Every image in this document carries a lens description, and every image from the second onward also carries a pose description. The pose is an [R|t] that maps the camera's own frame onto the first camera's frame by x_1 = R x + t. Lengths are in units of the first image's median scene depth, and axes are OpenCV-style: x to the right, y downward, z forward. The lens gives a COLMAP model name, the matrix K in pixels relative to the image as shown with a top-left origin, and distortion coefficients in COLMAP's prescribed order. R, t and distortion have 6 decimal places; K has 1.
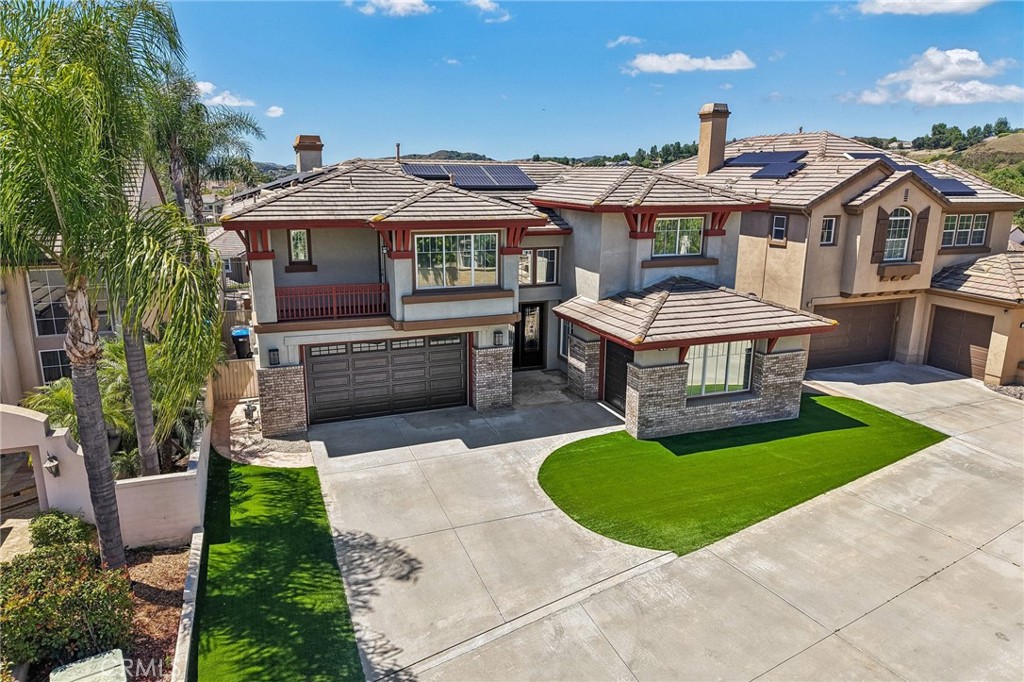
lens RADIAL K [[691.2, 0, 516.0], [0, 691.2, 348.8], [0, 0, 1]] dist [0.021187, -0.015641]
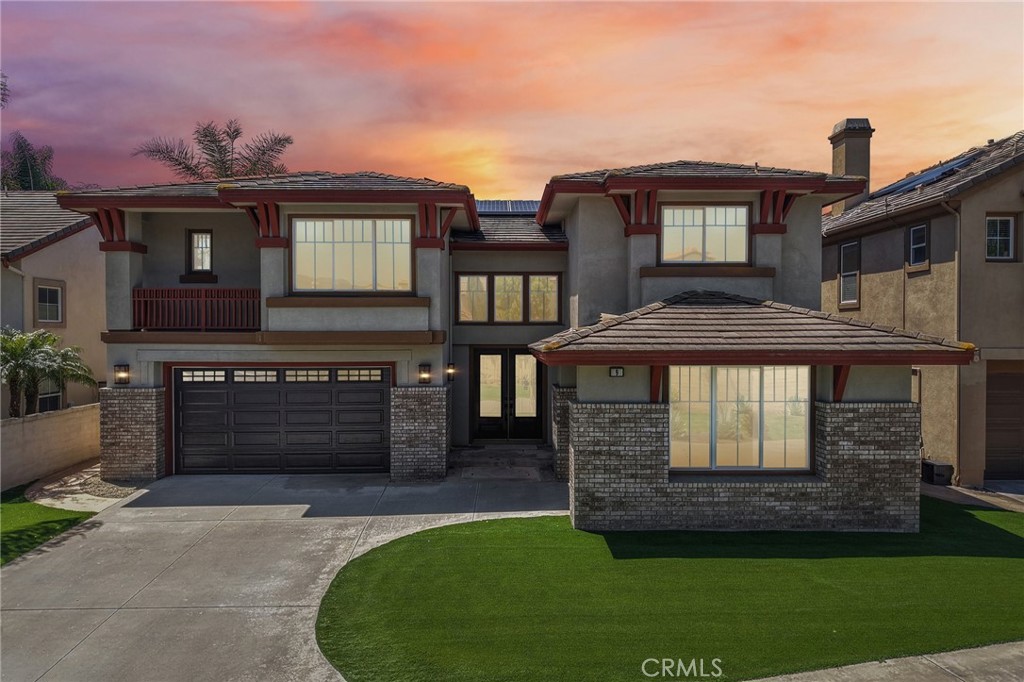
lens RADIAL K [[691.2, 0, 511.0], [0, 691.2, 345.3], [0, 0, 1]] dist [0.021187, -0.015641]
pose [[0.937160, 0.000827, -0.348900, 0.320340], [-0.081056, 0.973153, -0.215413, 0.107143], [0.339355, 0.230157, 0.912067, 0.395252]]
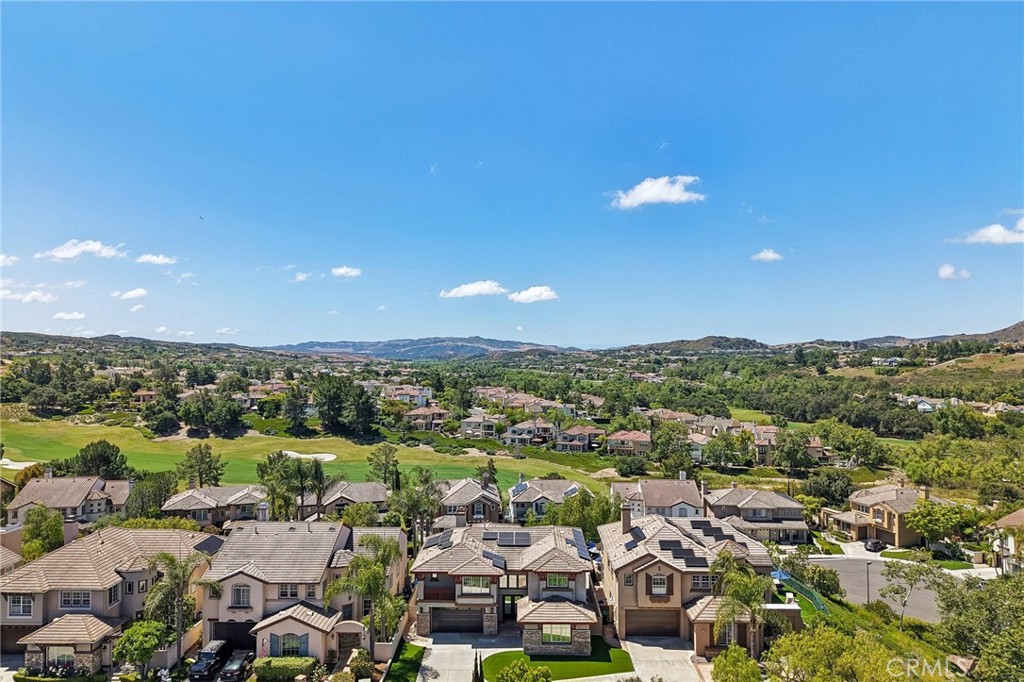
lens RADIAL K [[691.2, 0, 509.9], [0, 691.2, 347.1], [0, 0, 1]] dist [0.021187, -0.015641]
pose [[0.923726, -0.008448, -0.382962, 1.266279], [-0.089151, 0.967562, -0.236381, -0.437037], [0.372536, 0.252493, 0.893008, -2.040011]]
